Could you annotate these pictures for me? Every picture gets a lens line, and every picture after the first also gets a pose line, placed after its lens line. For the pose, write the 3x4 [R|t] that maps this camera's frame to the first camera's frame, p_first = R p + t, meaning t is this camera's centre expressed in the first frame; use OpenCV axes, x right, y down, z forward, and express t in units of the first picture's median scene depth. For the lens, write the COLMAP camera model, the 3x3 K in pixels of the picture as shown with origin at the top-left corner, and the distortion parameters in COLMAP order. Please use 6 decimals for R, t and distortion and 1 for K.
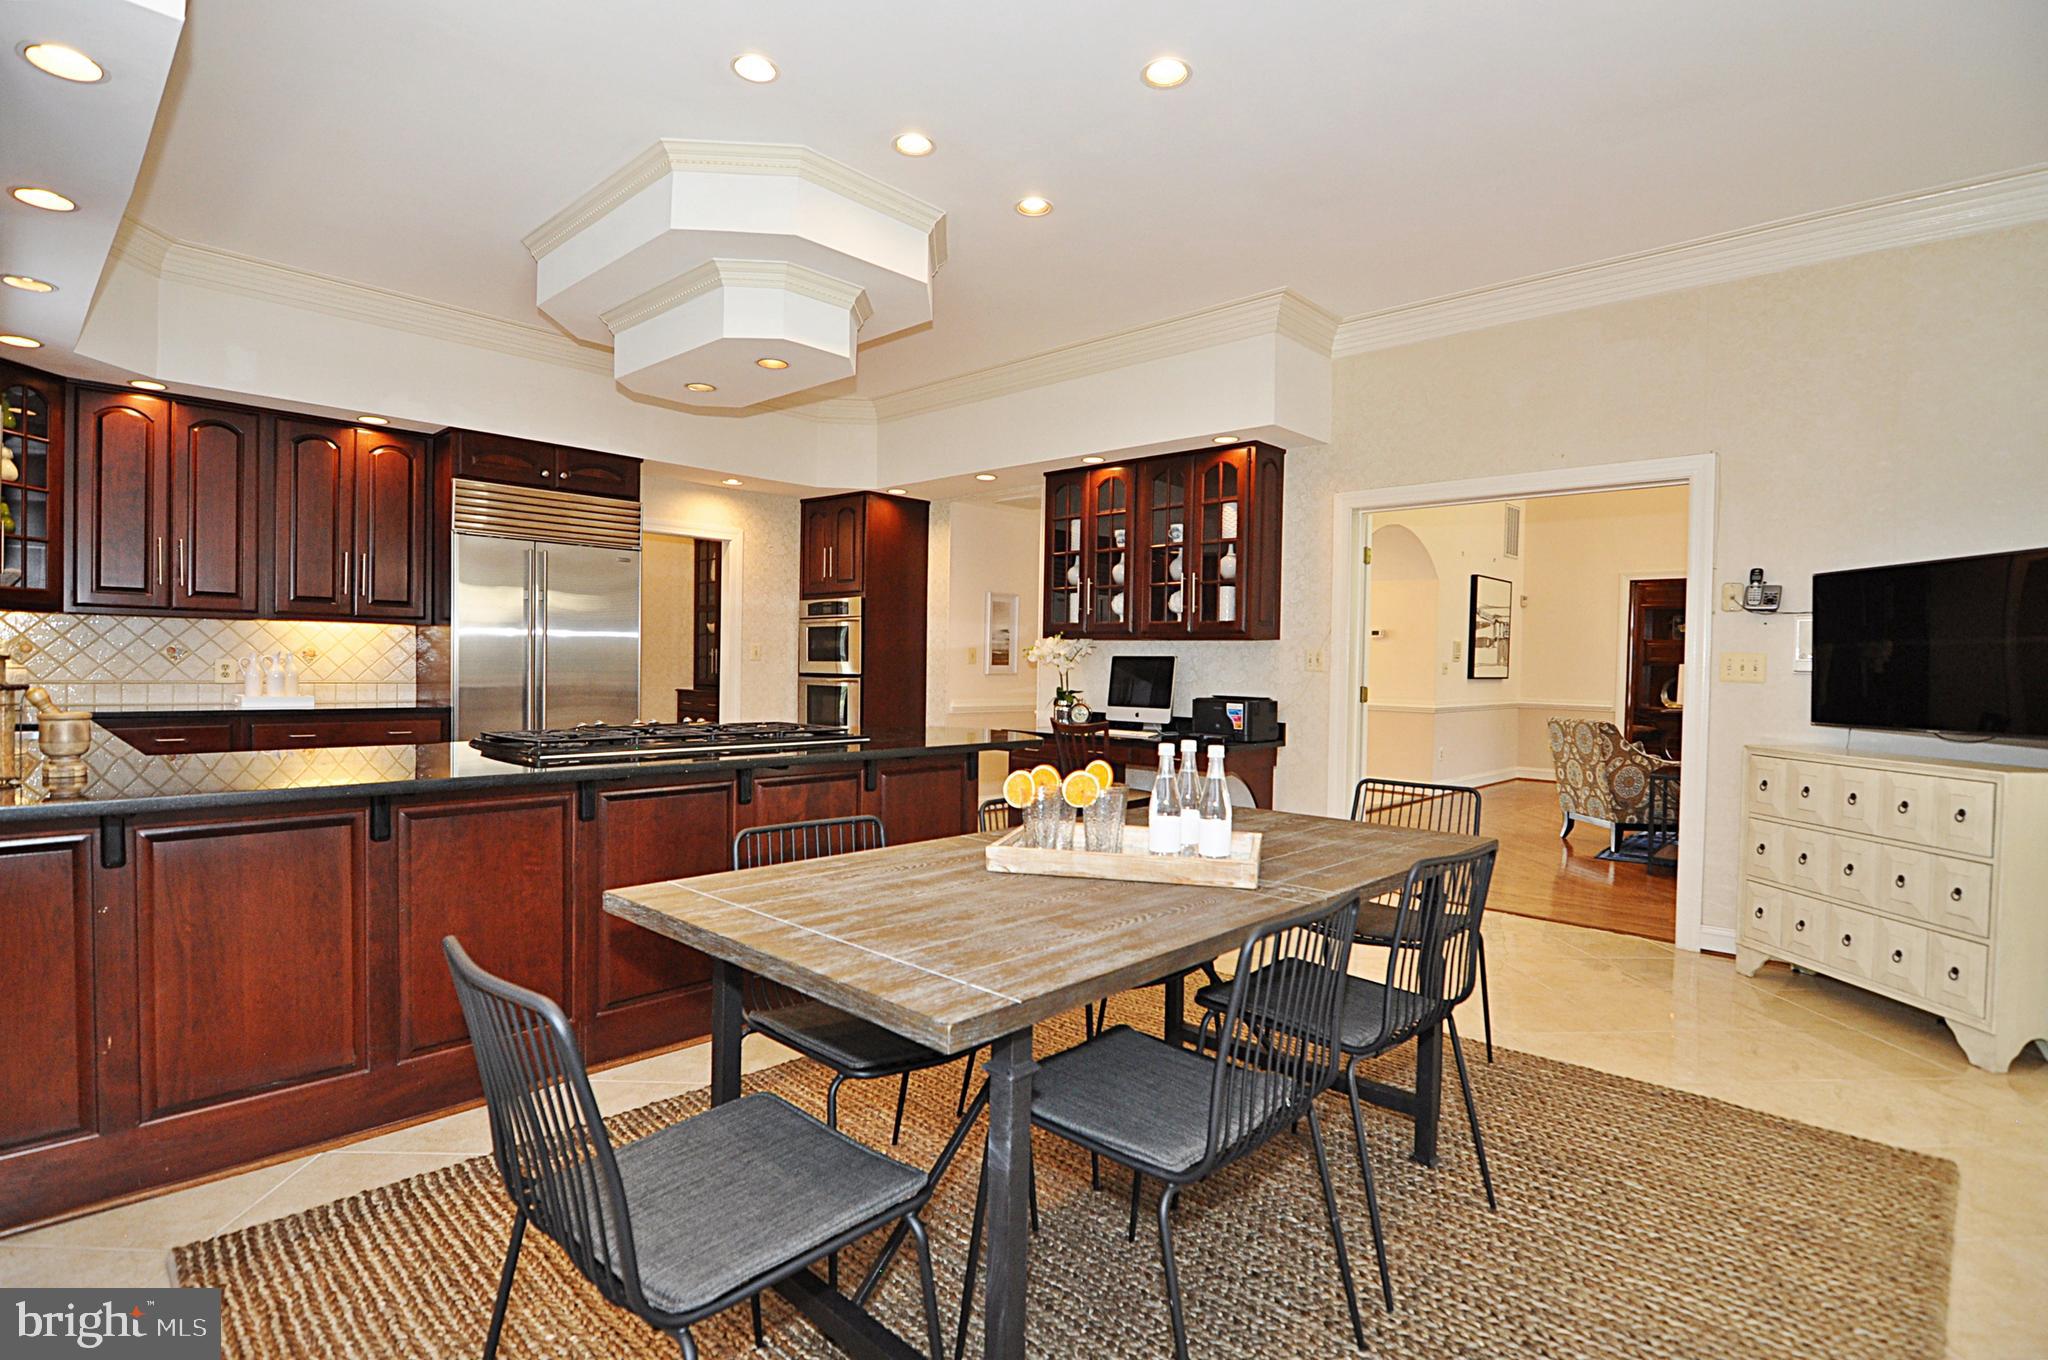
lens RADIAL K [[989.8, 0, 1036.2], [0, 989.8, 680.9], [0, 0, 1]] dist [0.001256, -0.016984]
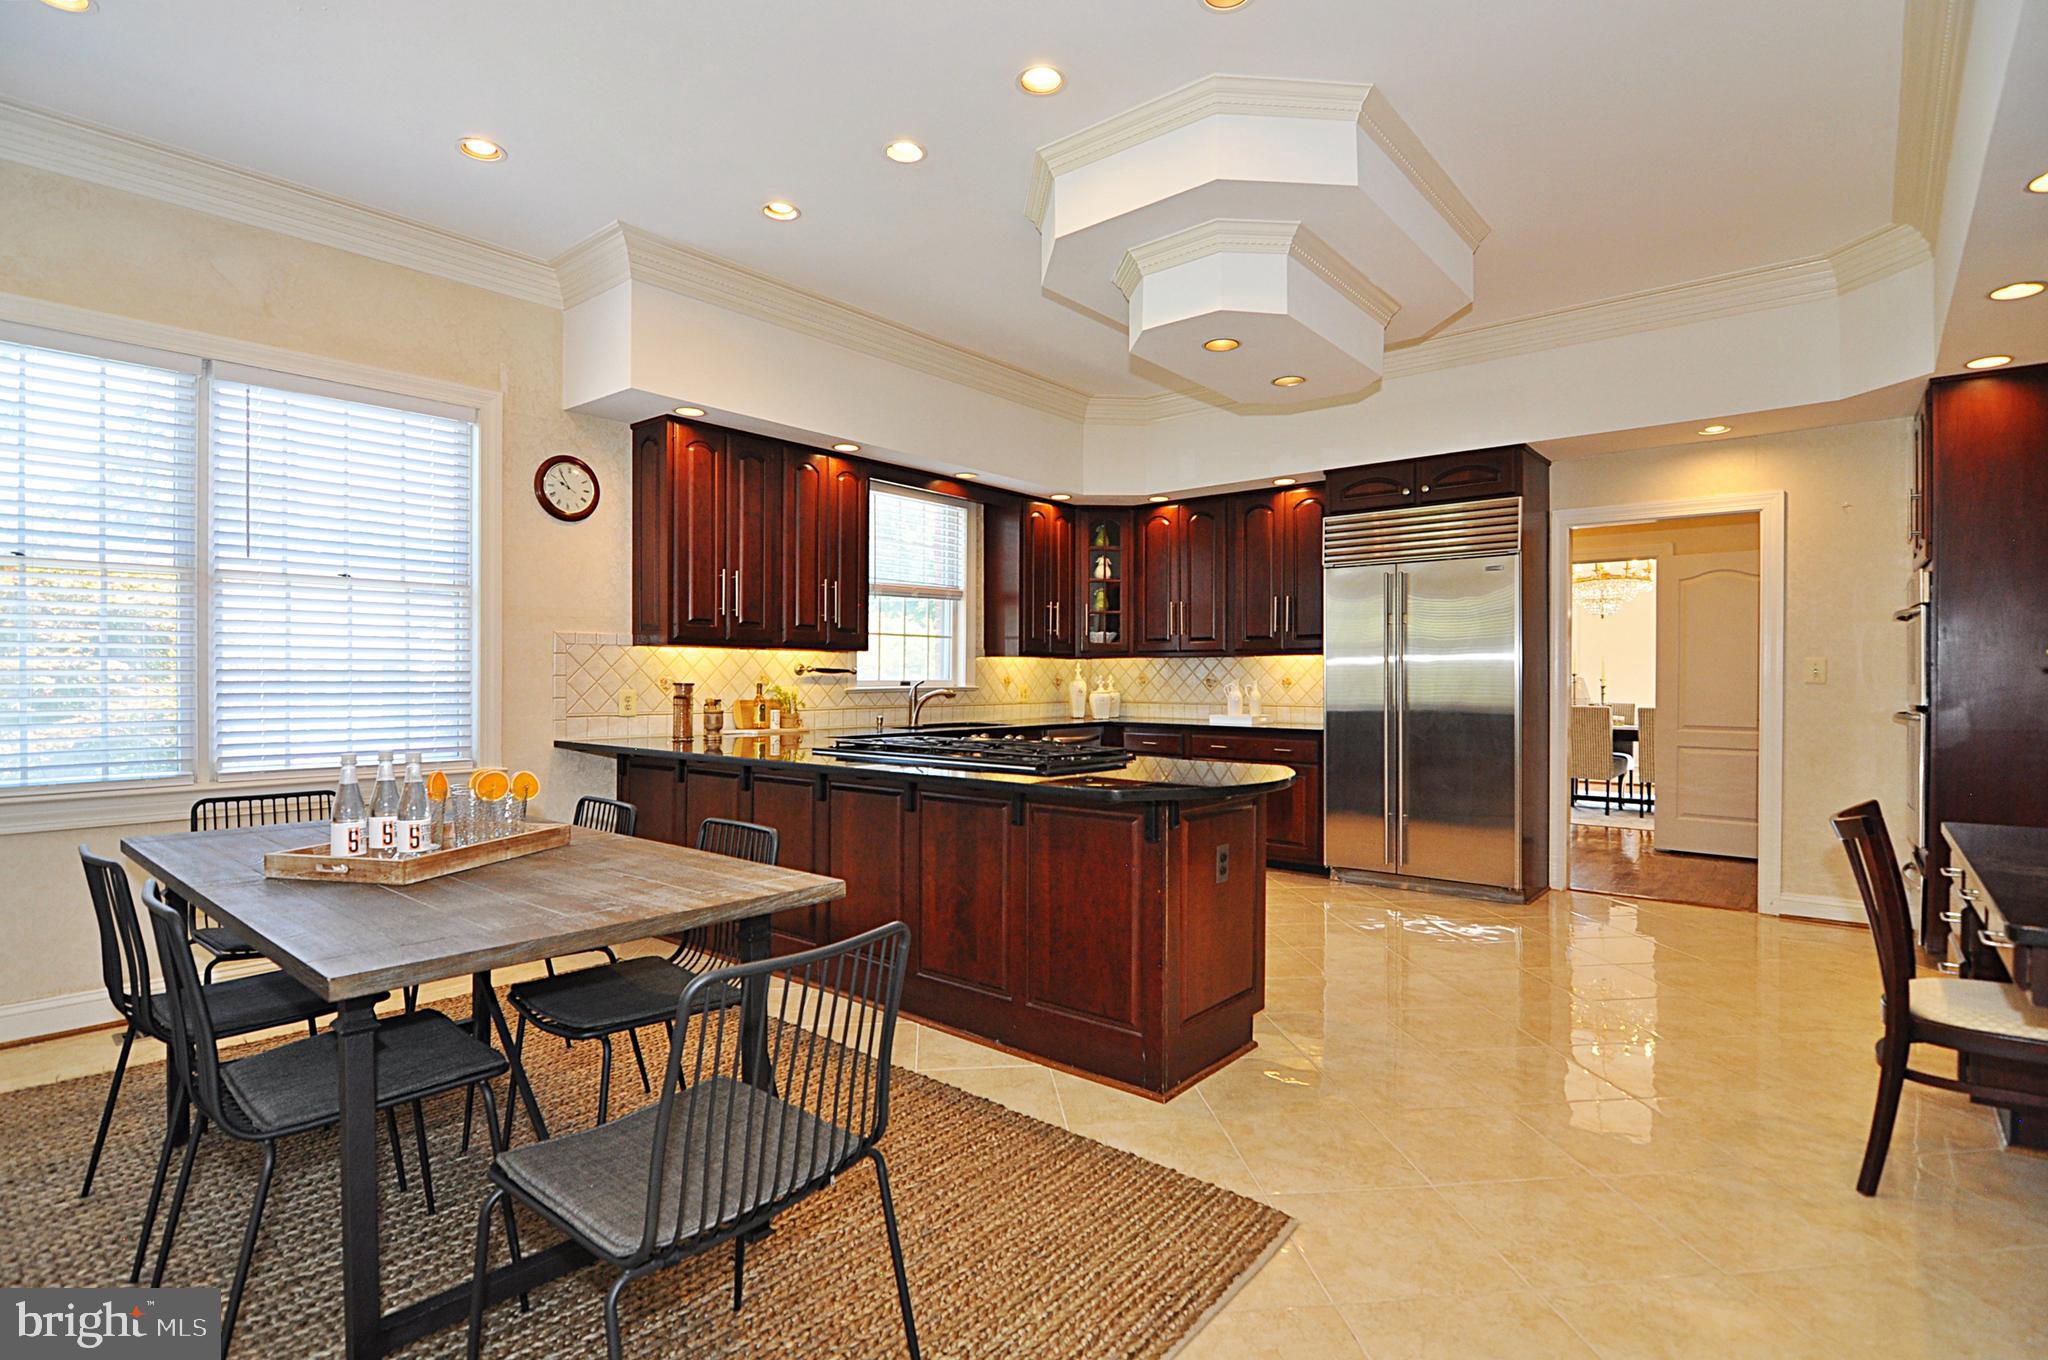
lens RADIAL K [[989.8, 0, 1036.2], [0, 989.8, 680.9], [0, 0, 1]] dist [0.001256, -0.016984]
pose [[0.040324, -0.013070, -0.999101, 0.513346], [-0.019315, 0.999717, -0.013857, -0.006317], [0.999000, 0.019856, 0.040060, 0.692027]]
